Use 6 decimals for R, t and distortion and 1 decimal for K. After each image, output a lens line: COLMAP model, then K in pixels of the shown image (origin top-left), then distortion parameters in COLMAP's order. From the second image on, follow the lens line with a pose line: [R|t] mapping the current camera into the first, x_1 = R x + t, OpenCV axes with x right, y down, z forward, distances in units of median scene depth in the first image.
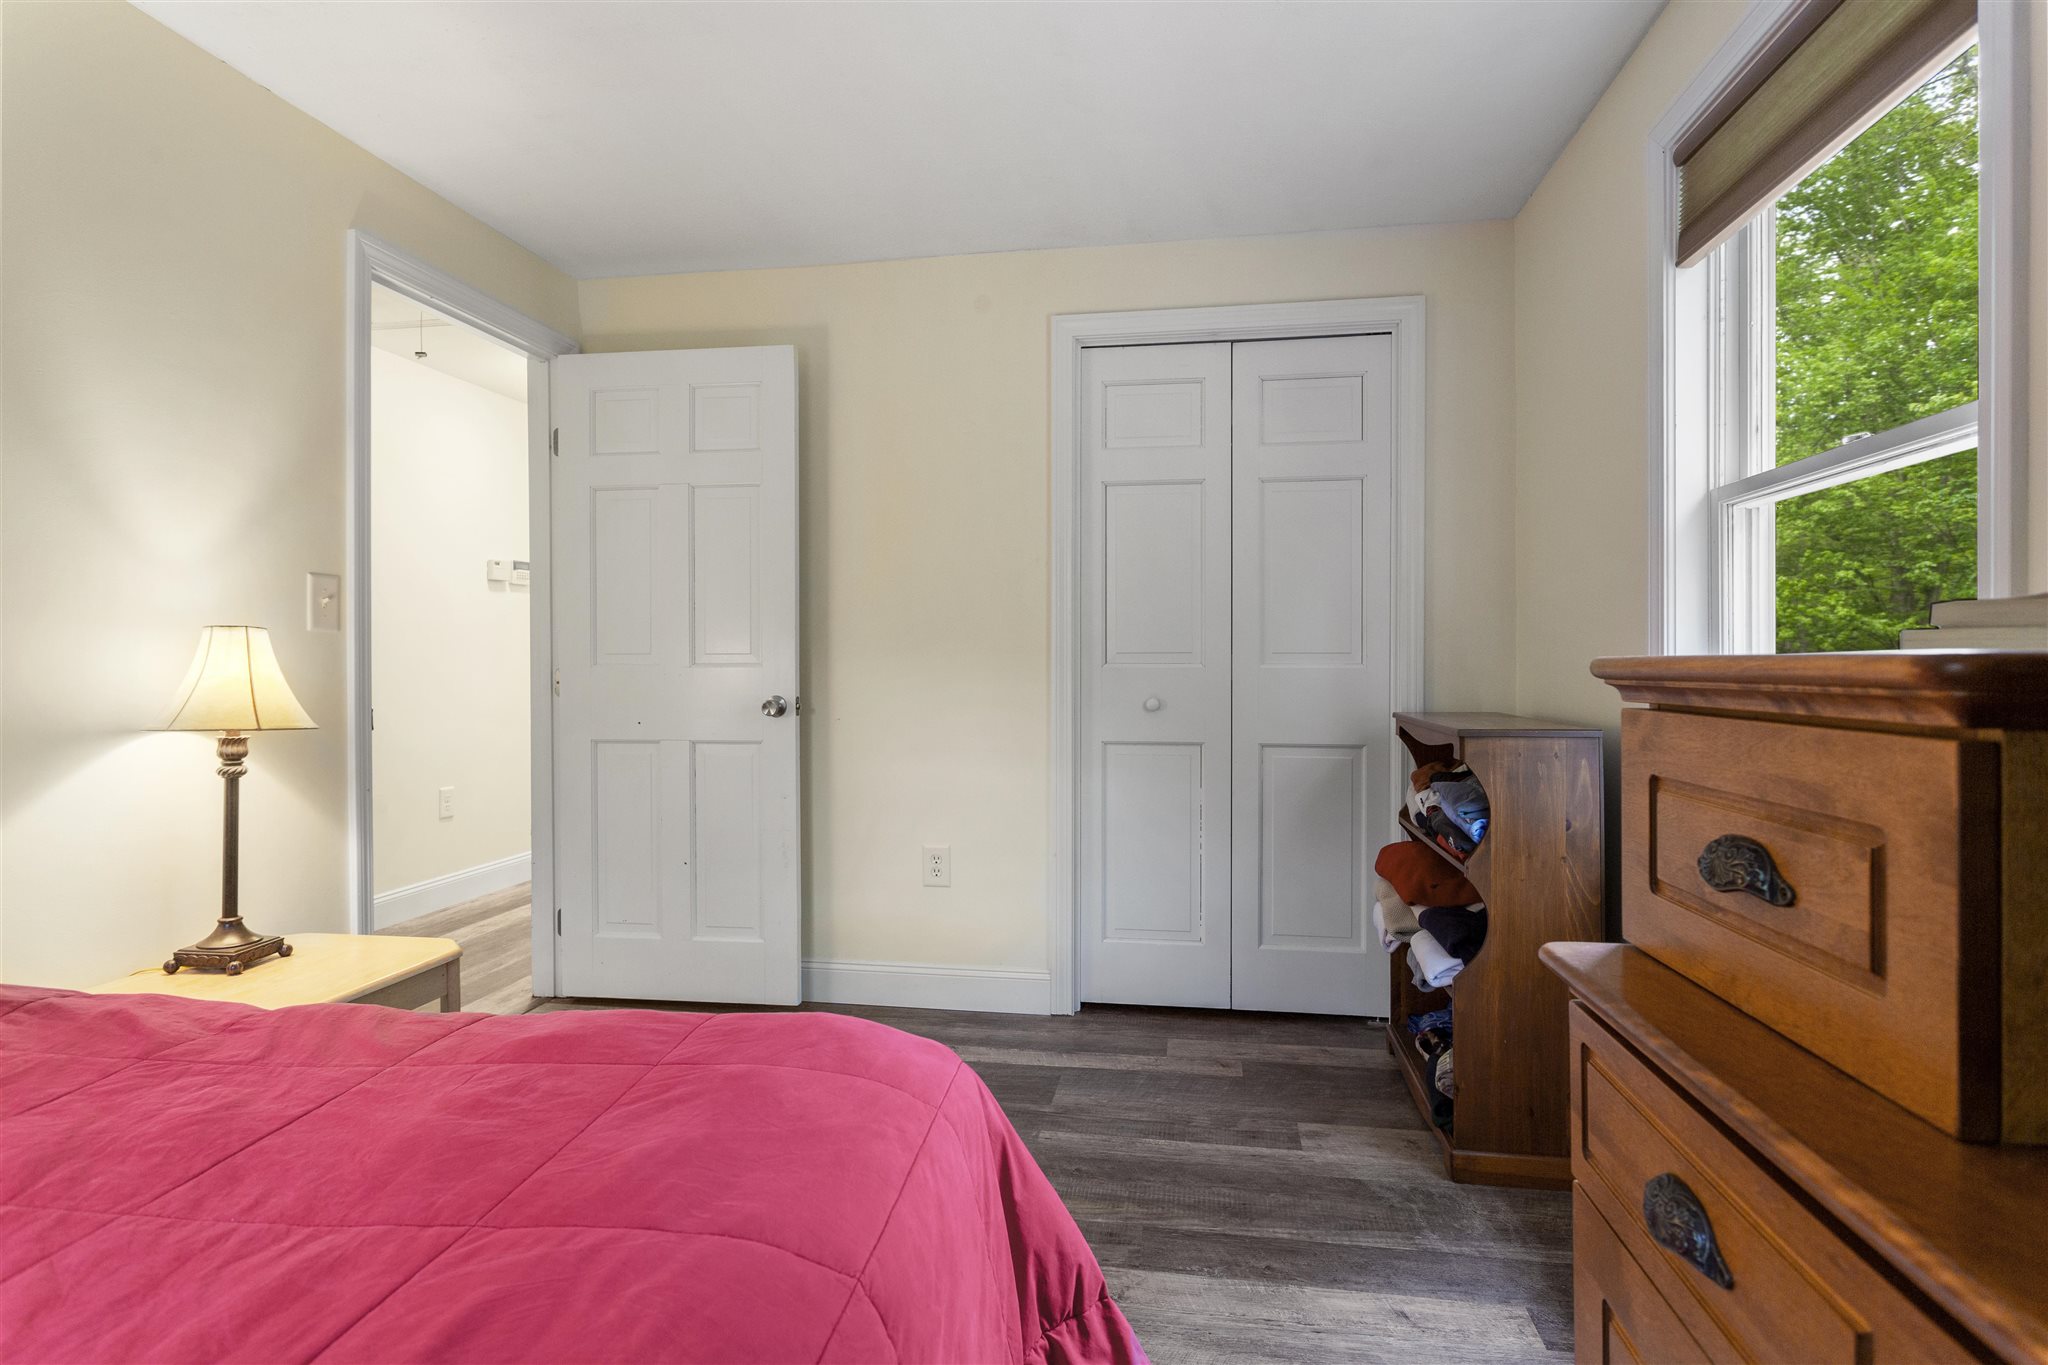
lens RADIAL K [[1051.9, 0, 1026.9], [0, 1051.9, 670.9], [0, 0, 1]] dist [-0.000345, -0.000053]
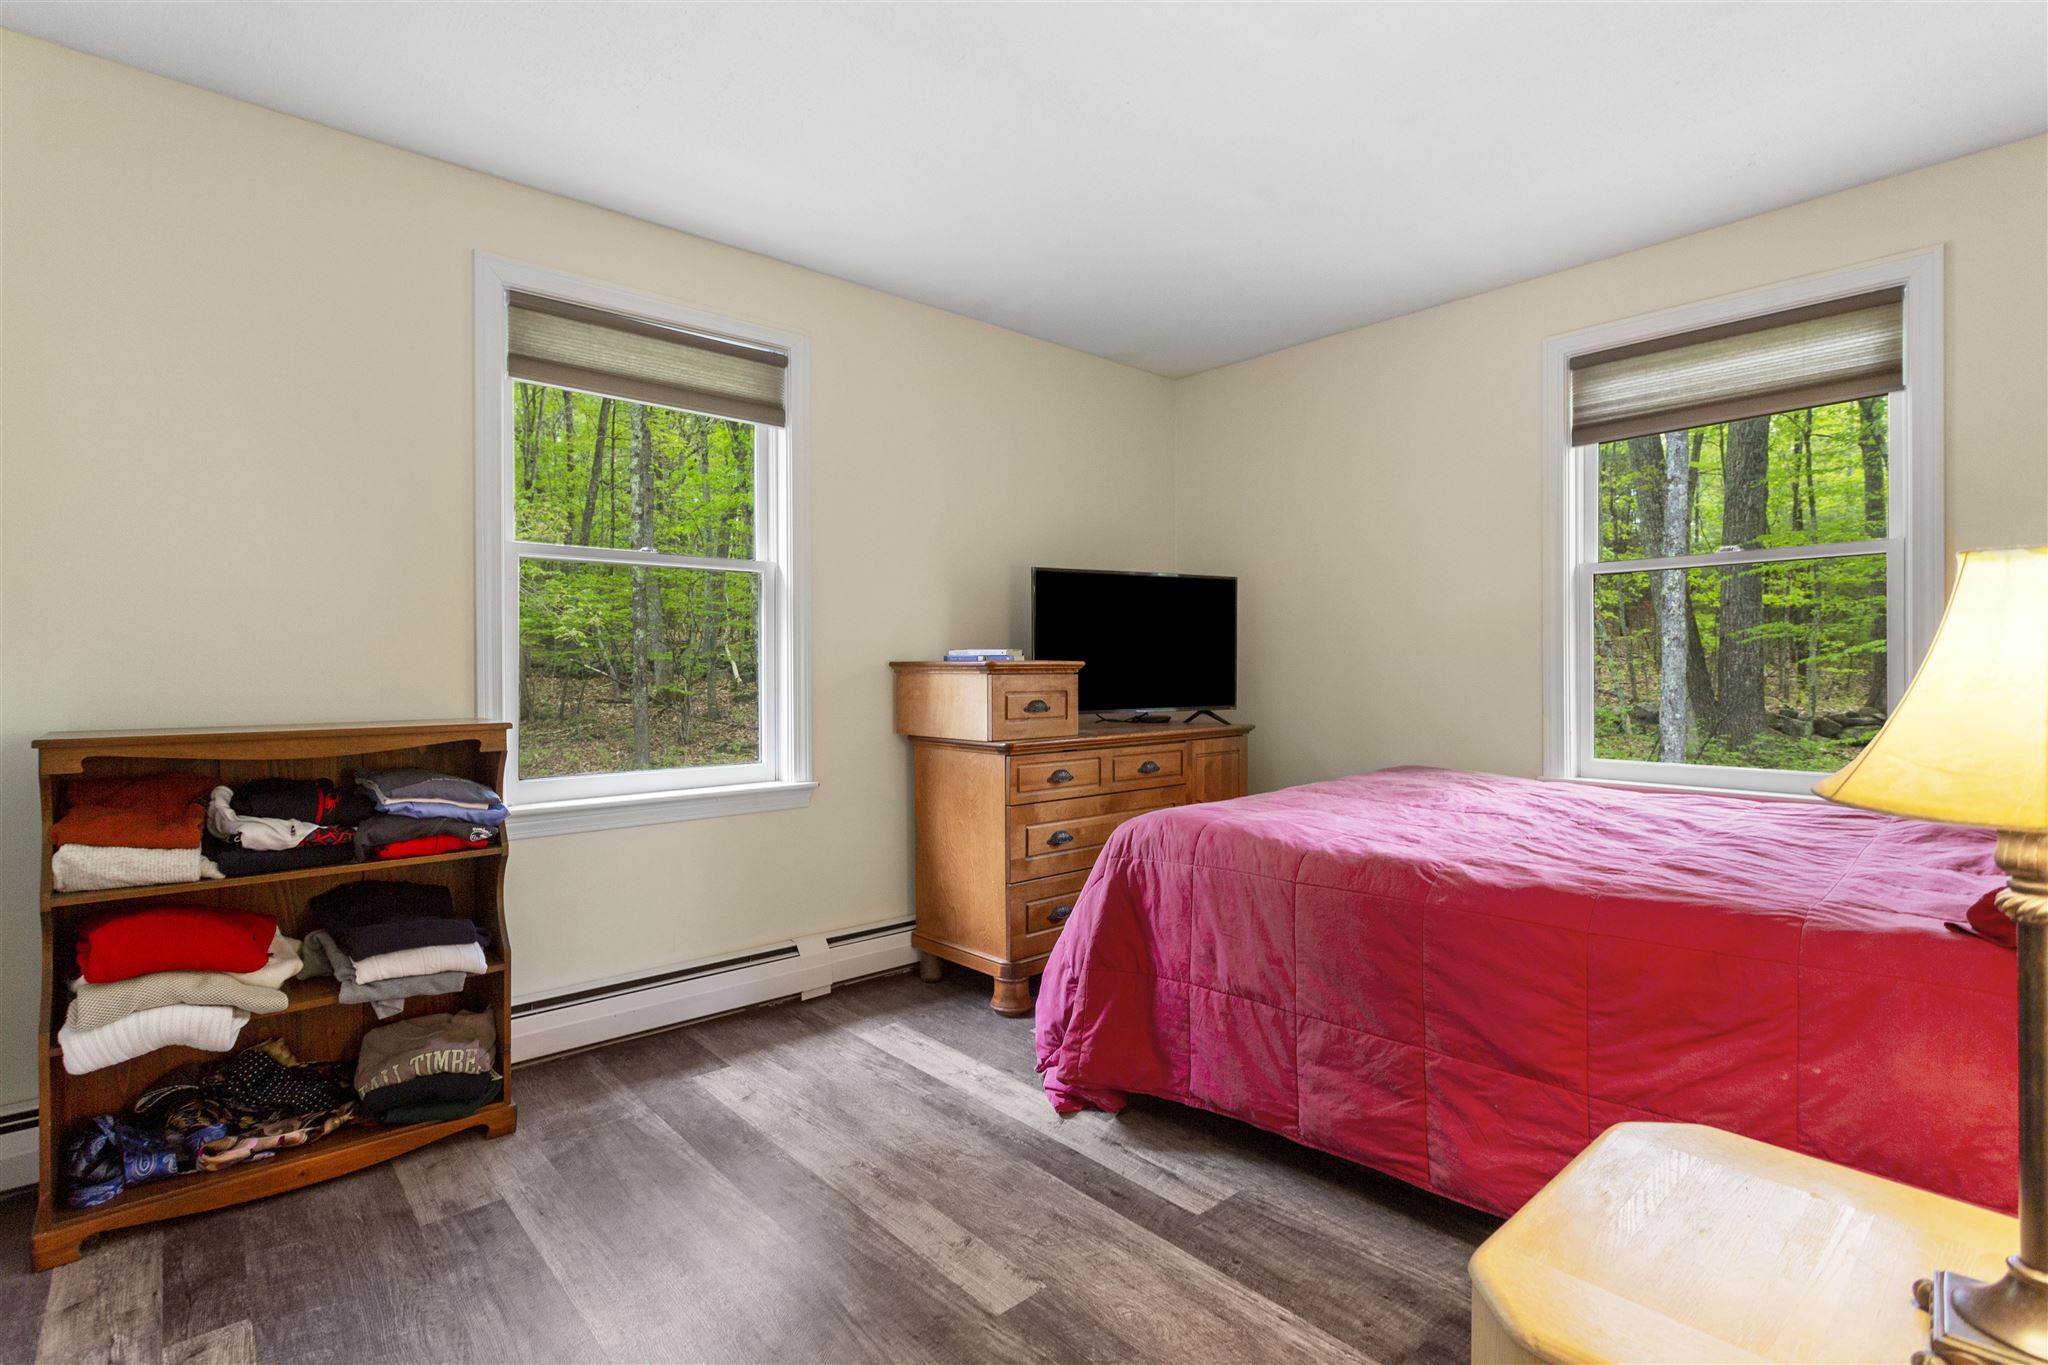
lens RADIAL K [[976.9, 0, 1022.9], [0, 976.9, 673.8], [0, 0, 1]] dist [-0.003172, 0.003573]
pose [[-0.775393, 0.000077, 0.631478, -0.737702], [0.011060, 0.999848, 0.013459, -0.004955], [-0.631382, 0.017420, -0.775277, 1.624430]]
